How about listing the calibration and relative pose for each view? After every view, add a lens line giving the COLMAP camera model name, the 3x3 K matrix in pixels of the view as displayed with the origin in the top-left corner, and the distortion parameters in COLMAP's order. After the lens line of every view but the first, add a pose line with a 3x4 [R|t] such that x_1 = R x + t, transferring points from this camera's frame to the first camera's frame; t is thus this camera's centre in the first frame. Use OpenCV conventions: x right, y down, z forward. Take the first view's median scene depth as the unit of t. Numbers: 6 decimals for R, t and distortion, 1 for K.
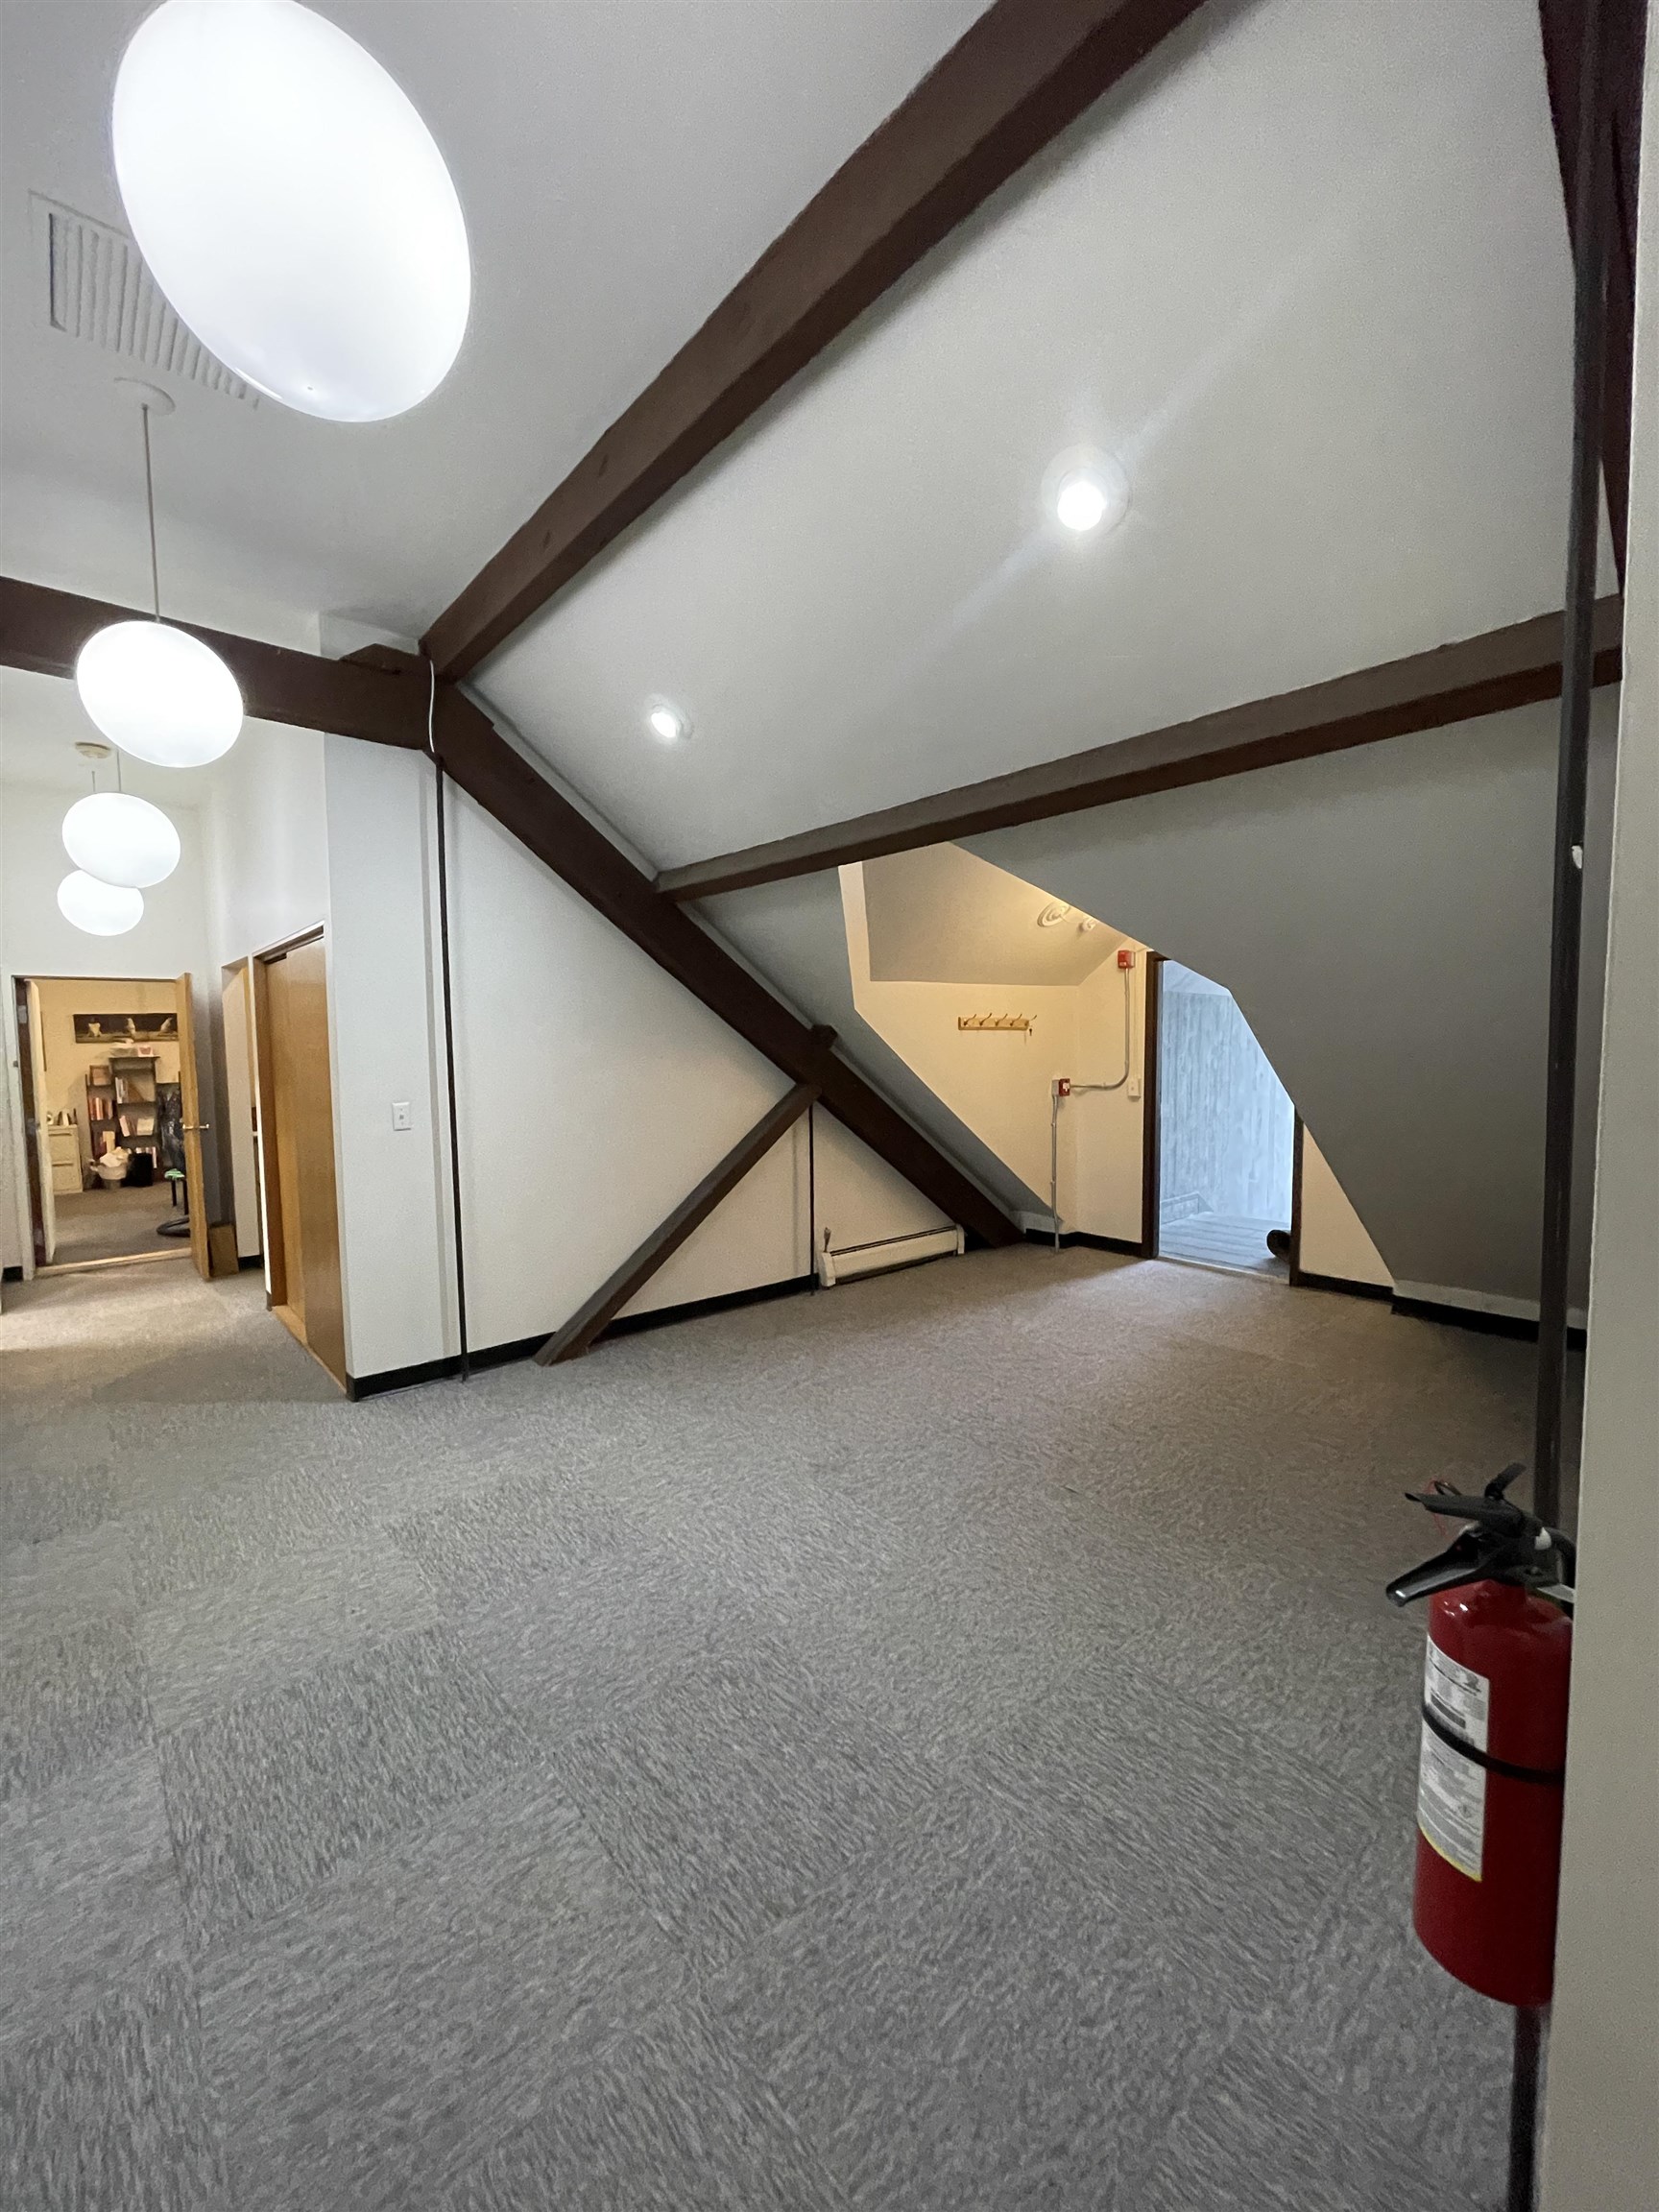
lens RADIAL K [[886.6, 0, 835.9], [0, 886.6, 1112.3], [0, 0, 1]] dist [-0.005988, -0.000318]
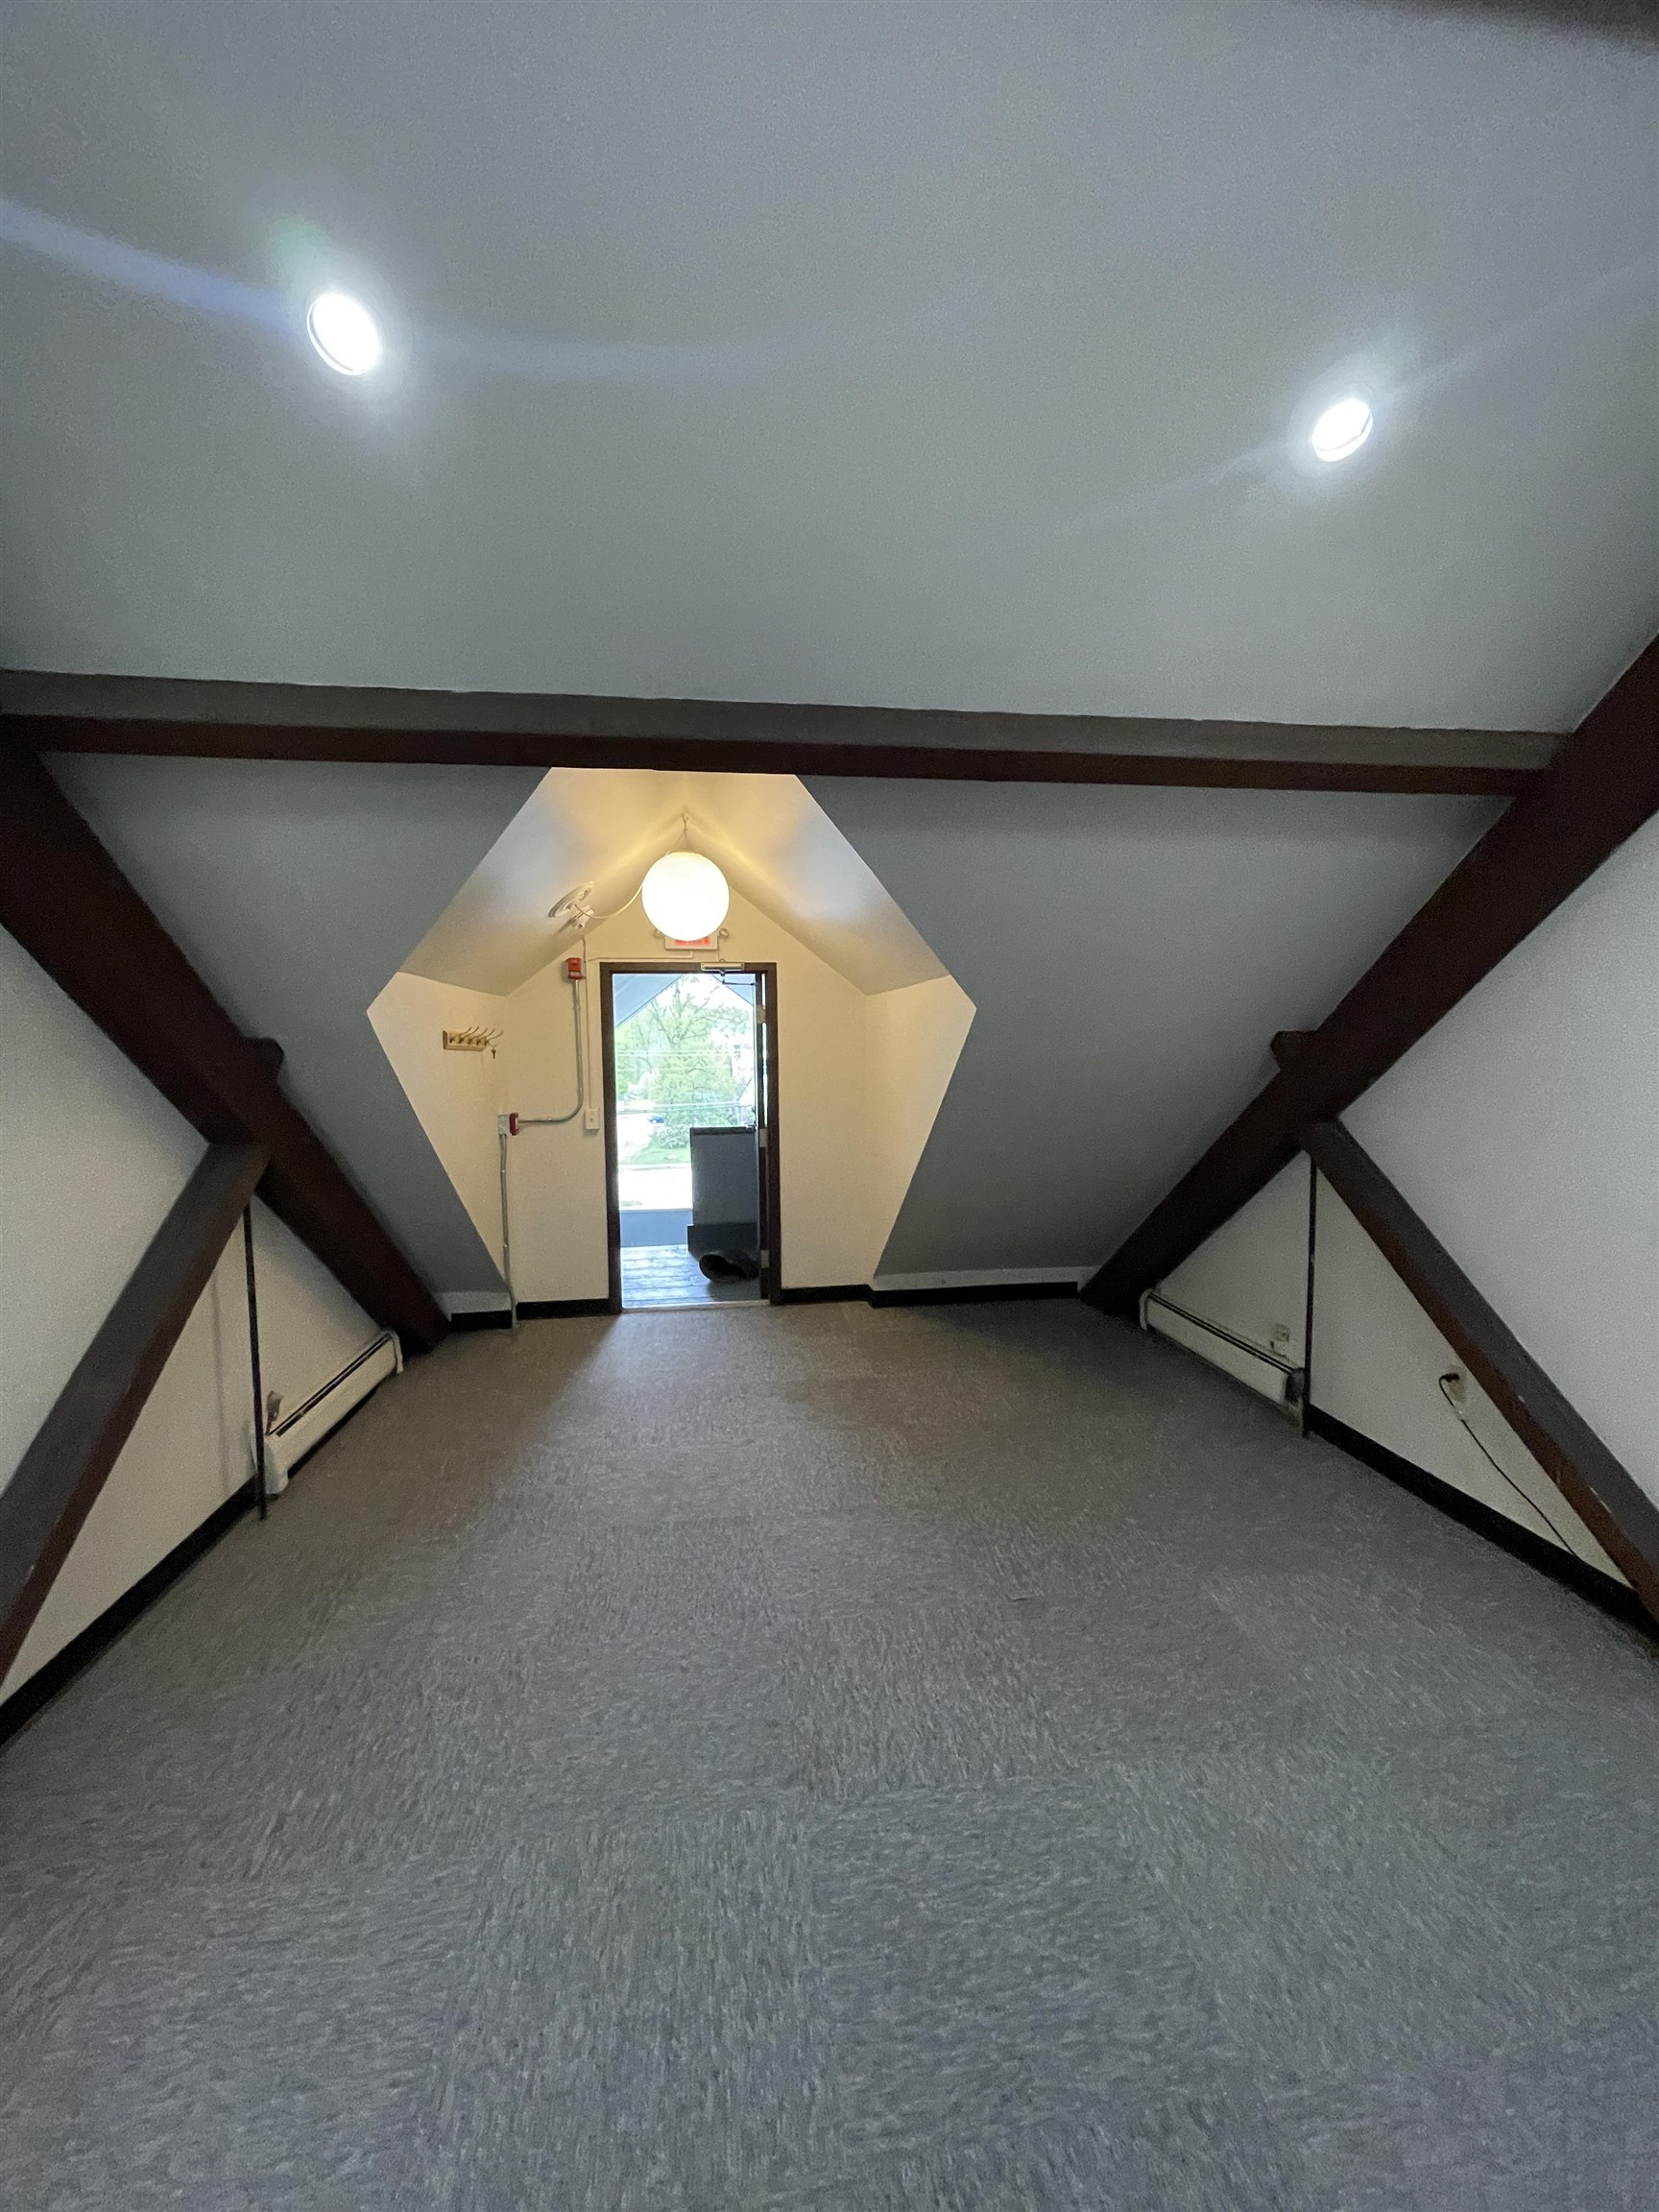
lens RADIAL K [[886.6, 0, 830.4], [0, 886.6, 1114.6], [0, 0, 1]] dist [-0.005988, -0.000318]
pose [[0.548206, -0.049290, 0.834889, -0.476787], [0.072791, 0.997286, 0.011082, -0.047049], [-0.833169, 0.054697, 0.550306, 0.632102]]
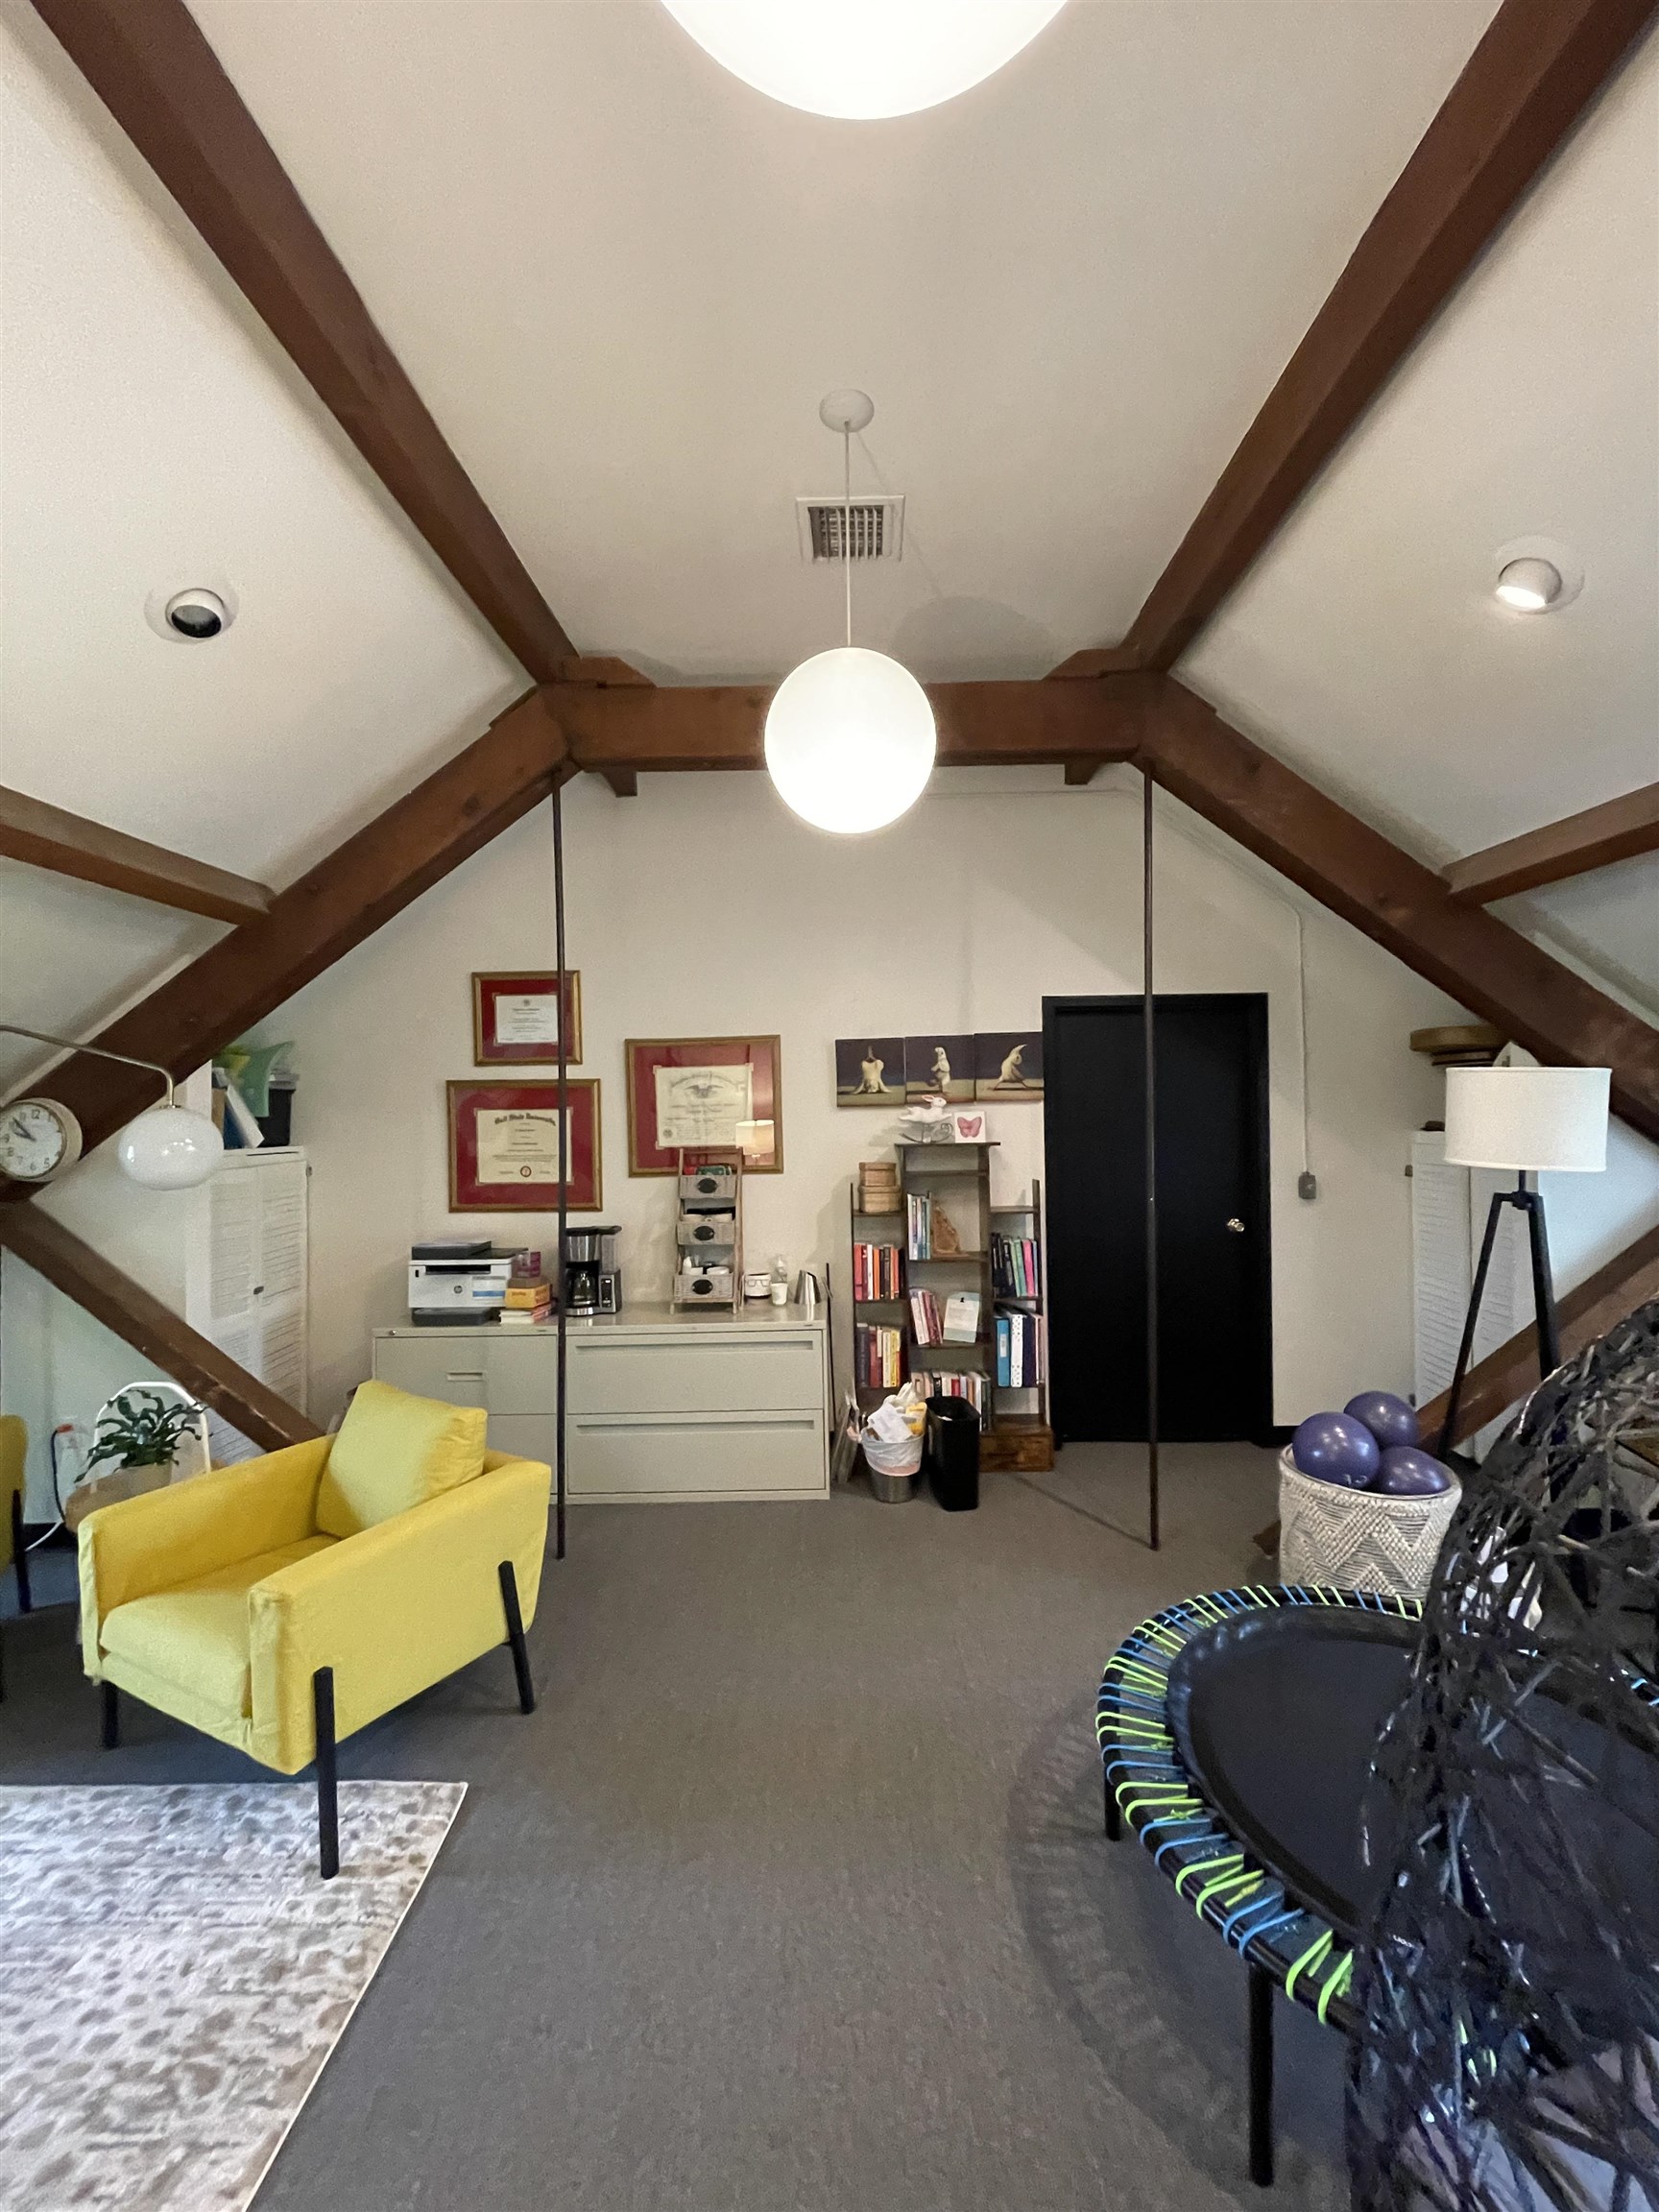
lens RADIAL K [[886.6, 0, 833.8], [0, 886.6, 1105.1], [0, 0, 1]] dist [-0.005988, -0.000318]
pose [[0.740837, 0.008195, -0.671635, -0.120425], [-0.049750, 0.997848, -0.042701, -0.012833], [0.669840, 0.065048, 0.739651, 0.142873]]
